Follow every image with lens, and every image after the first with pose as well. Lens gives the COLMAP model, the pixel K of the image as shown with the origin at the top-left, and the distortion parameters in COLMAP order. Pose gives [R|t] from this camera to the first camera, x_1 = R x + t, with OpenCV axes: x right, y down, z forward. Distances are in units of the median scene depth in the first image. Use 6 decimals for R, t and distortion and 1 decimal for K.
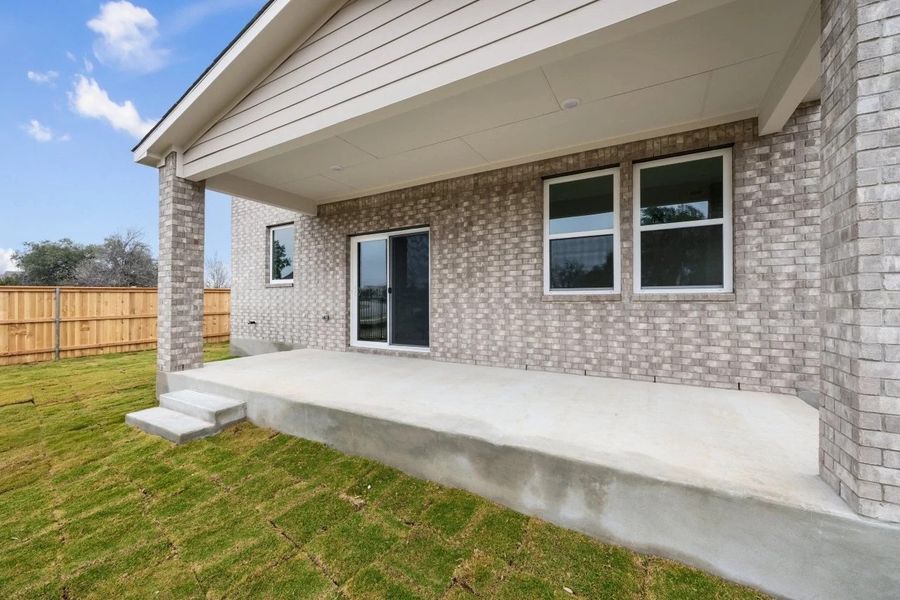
lens RADIAL K [[356.8, 0, 449.8], [0, 356.8, 300.4], [0, 0, 1]] dist [0.000193, -0.000242]
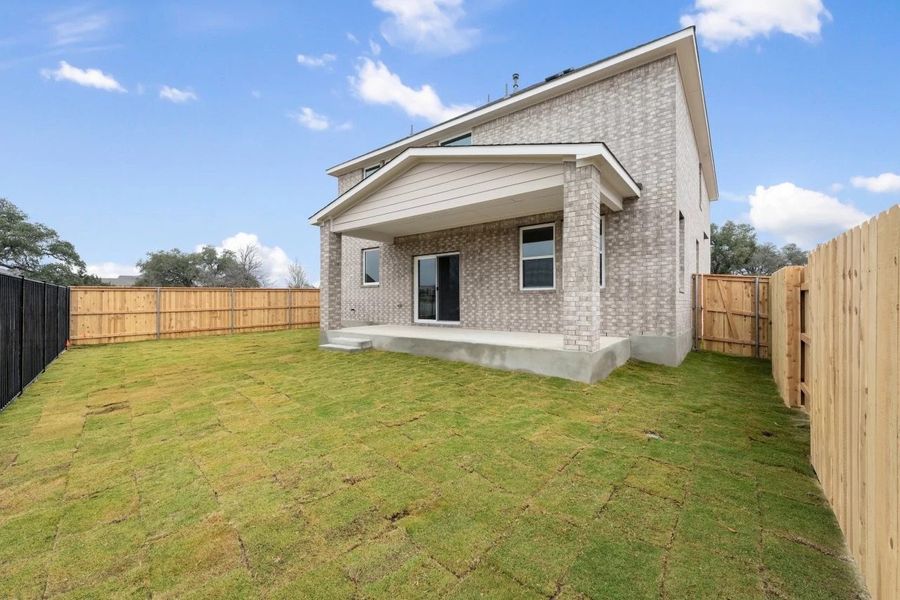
lens RADIAL K [[356.8, 0, 449.2], [0, 356.8, 300.5], [0, 0, 1]] dist [0.000193, -0.000242]
pose [[0.990144, -0.001679, -0.140046, 0.140026], [0.001939, 0.999997, 0.001720, 0.028185], [0.140043, -0.001975, 0.990143, -0.750507]]
